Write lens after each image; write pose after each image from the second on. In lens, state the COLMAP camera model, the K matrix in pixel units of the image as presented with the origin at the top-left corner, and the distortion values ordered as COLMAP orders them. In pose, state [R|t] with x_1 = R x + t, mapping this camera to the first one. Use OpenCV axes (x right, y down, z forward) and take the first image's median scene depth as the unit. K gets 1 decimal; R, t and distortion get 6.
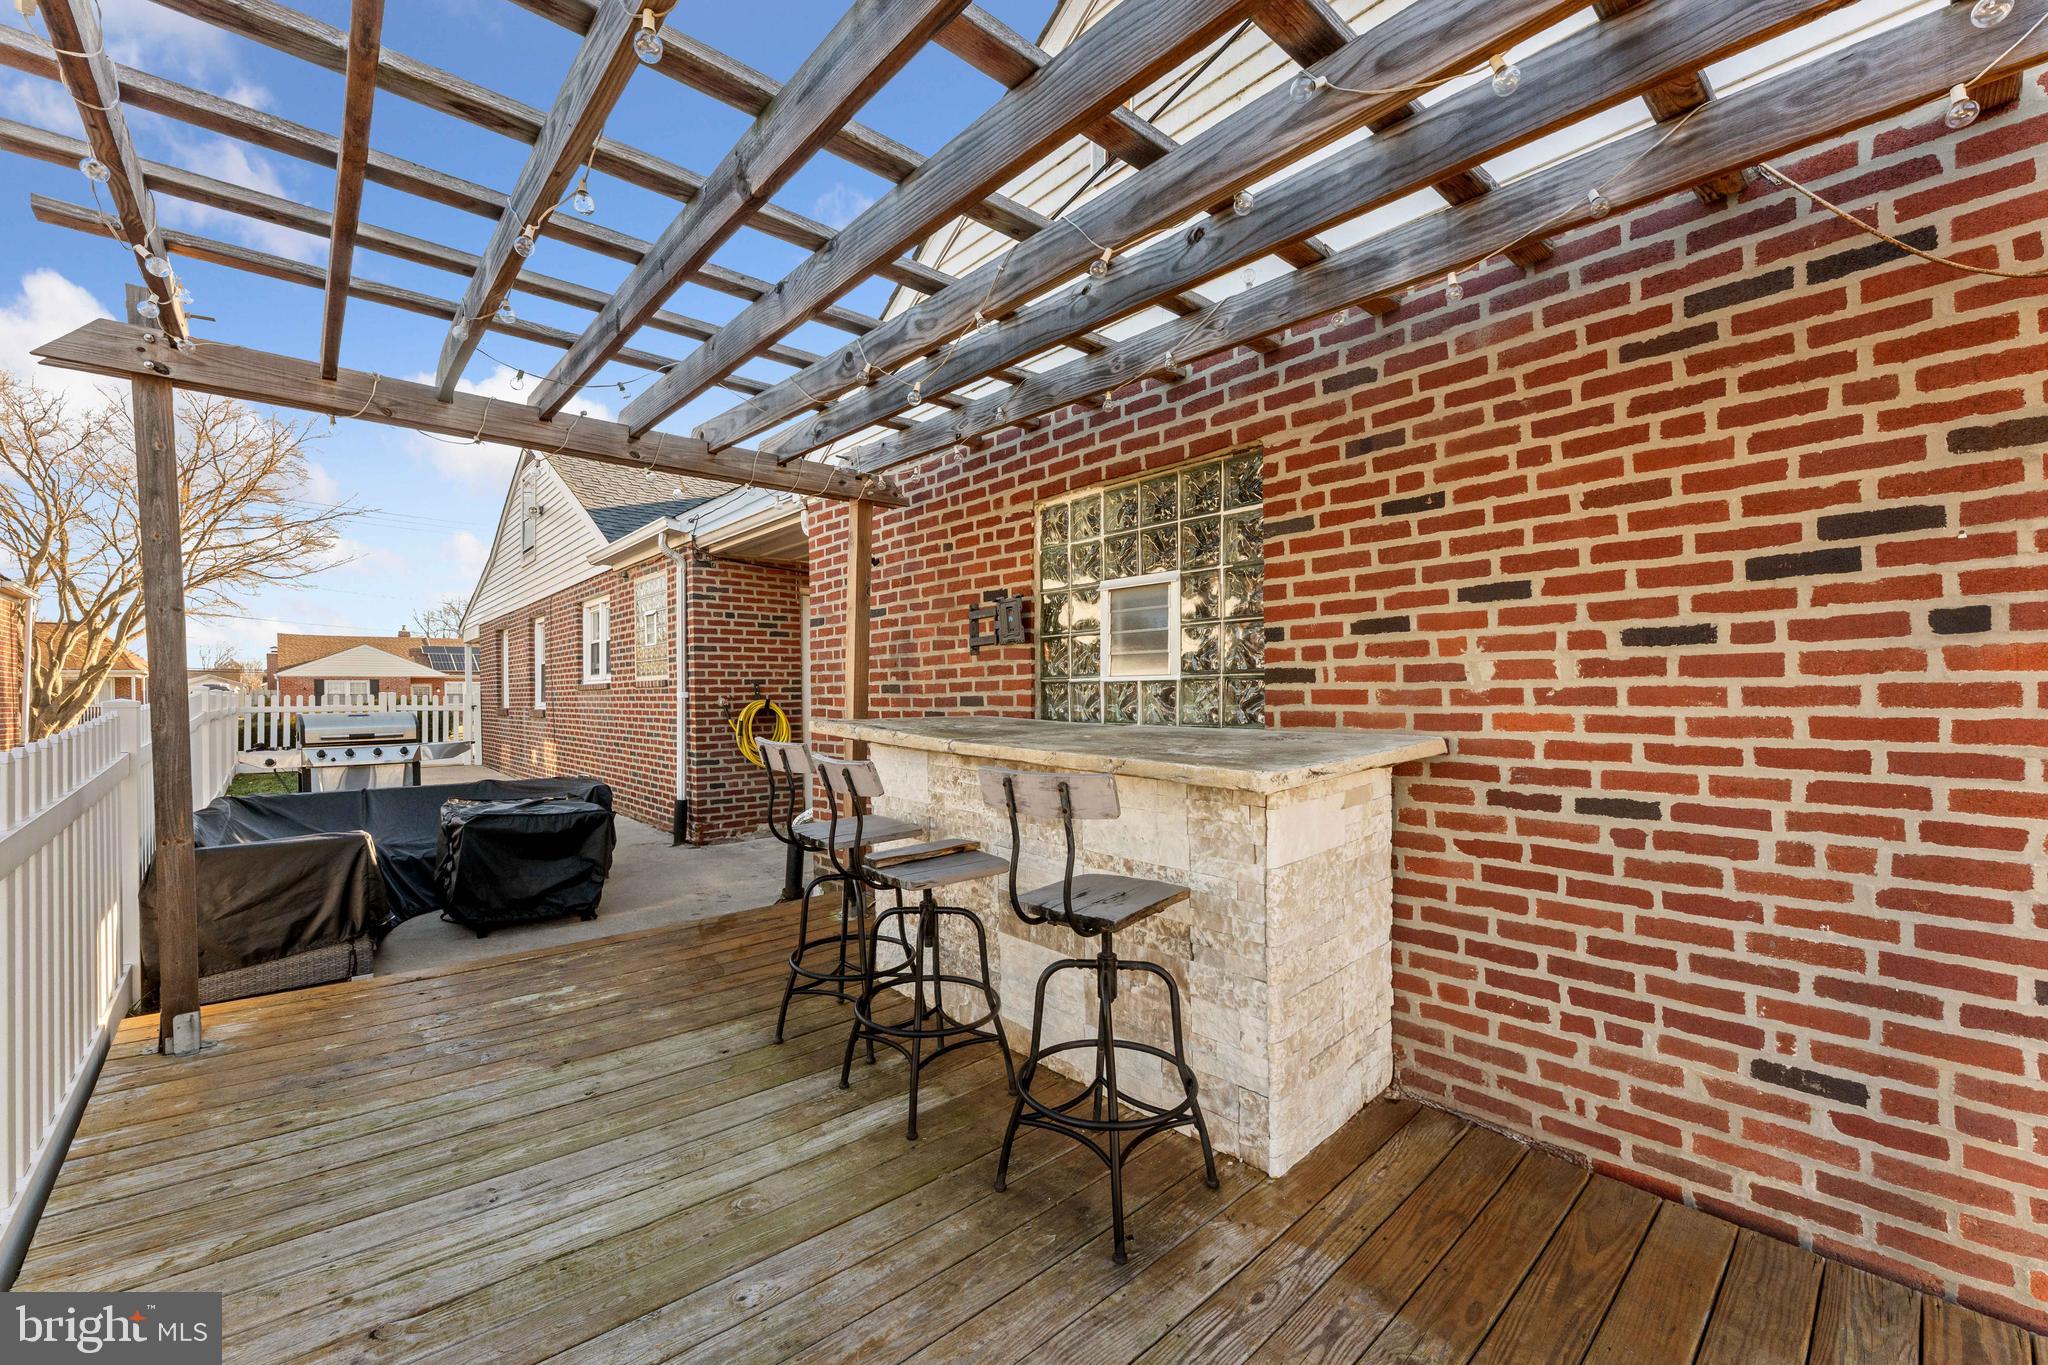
lens RADIAL K [[824.3, 0, 1012.1], [0, 824.3, 700.0], [0, 0, 1]] dist [-0.002974, -0.000466]
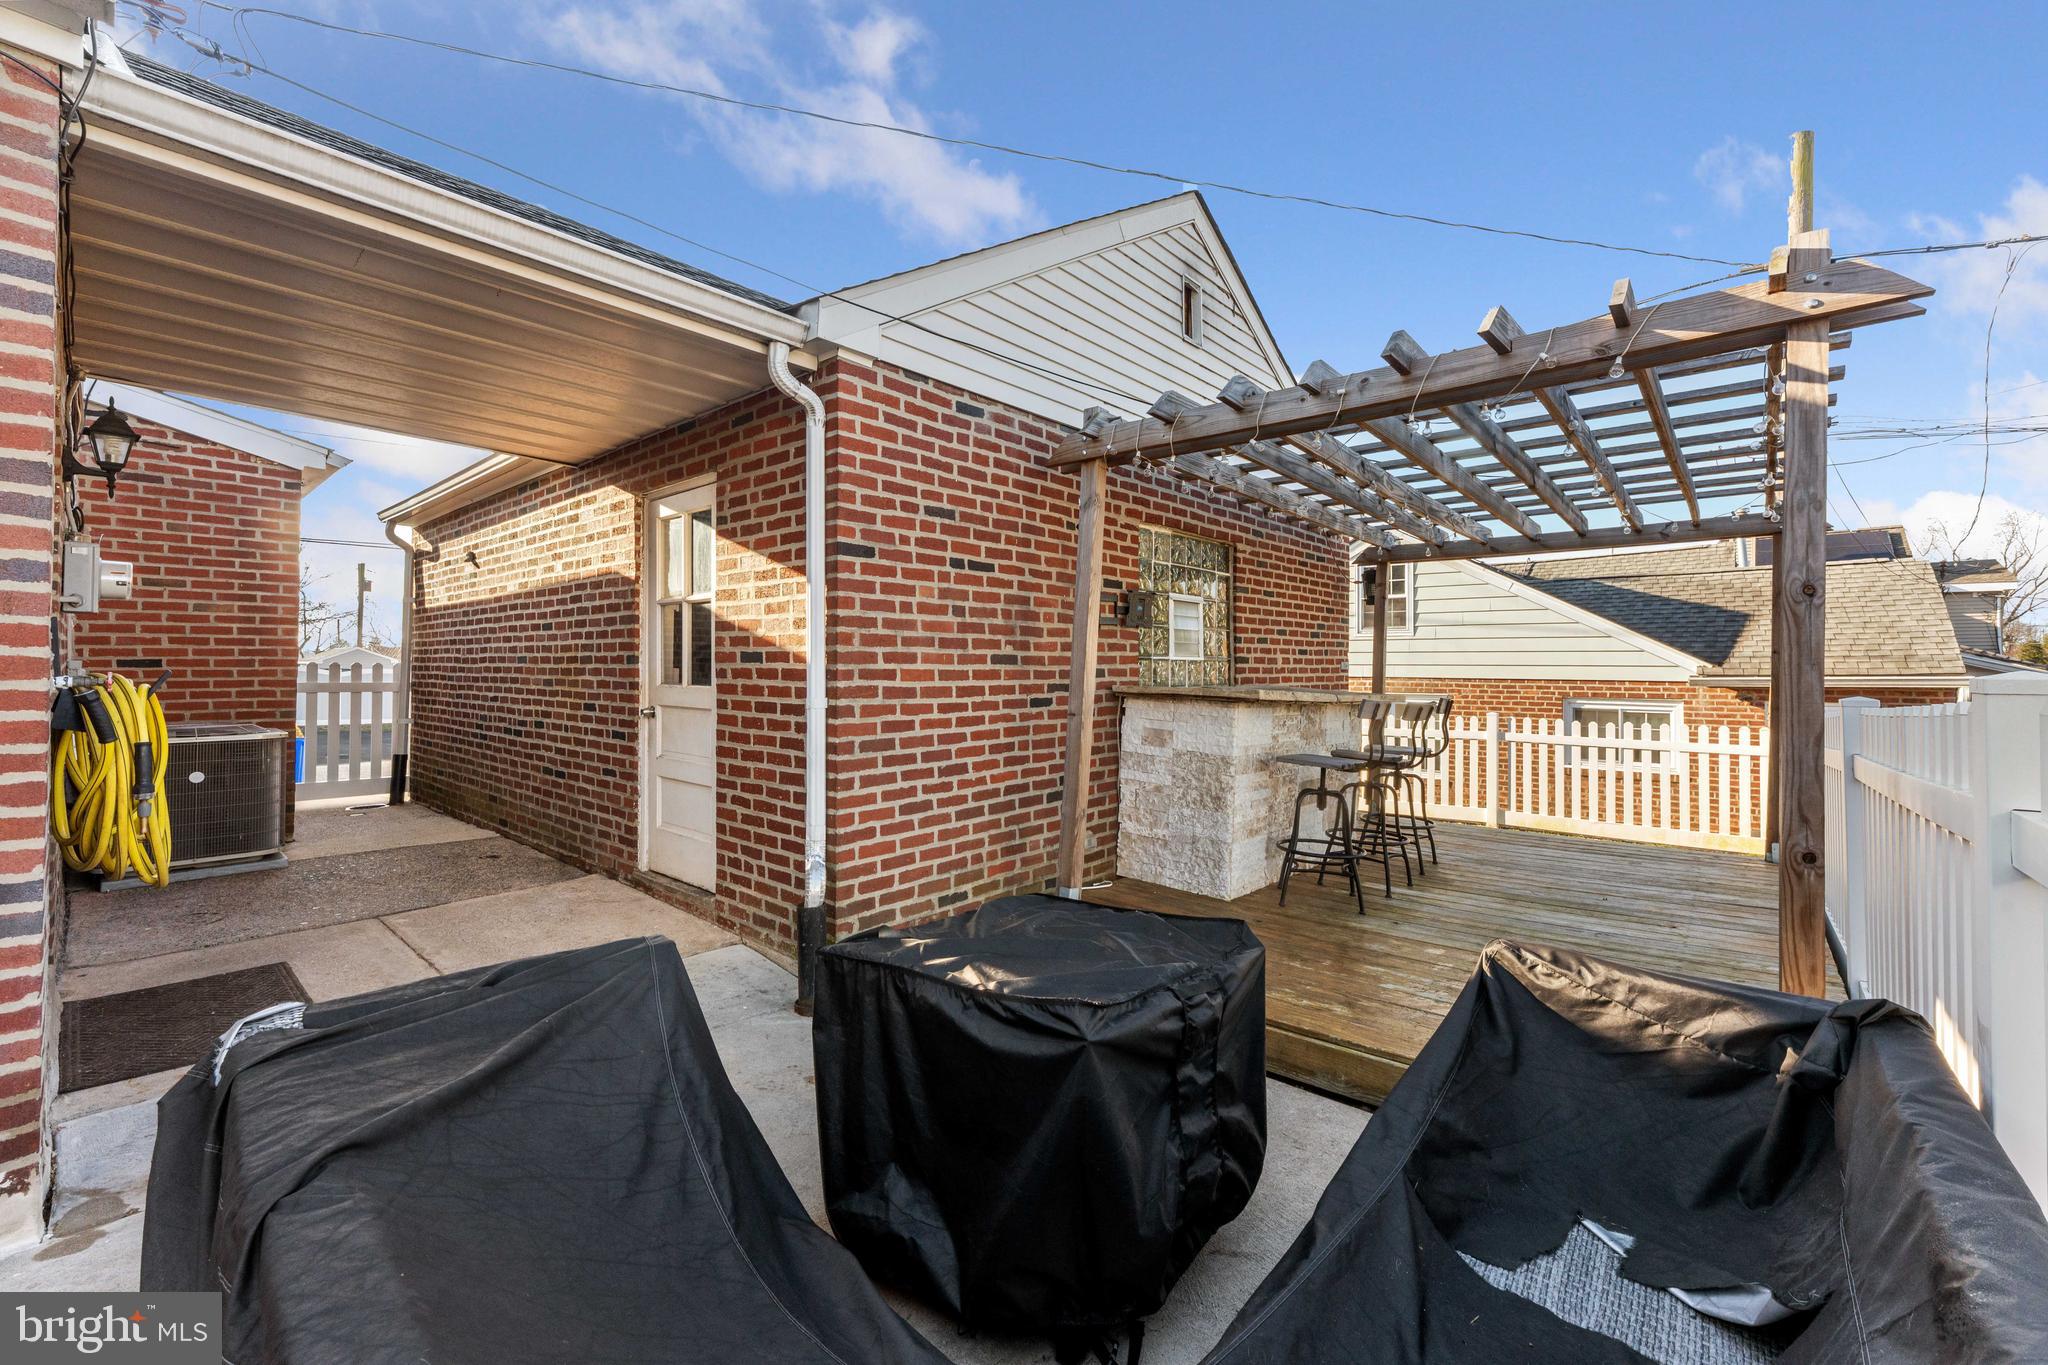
lens RADIAL K [[824.3, 0, 1011.4], [0, 824.3, 664.8], [0, 0, 1]] dist [-0.002974, -0.000466]
pose [[-0.116300, 0.015927, 0.993086, -1.050965], [0.009324, 0.999845, -0.014944, 0.005475], [-0.993170, 0.007522, -0.116430, 1.140620]]
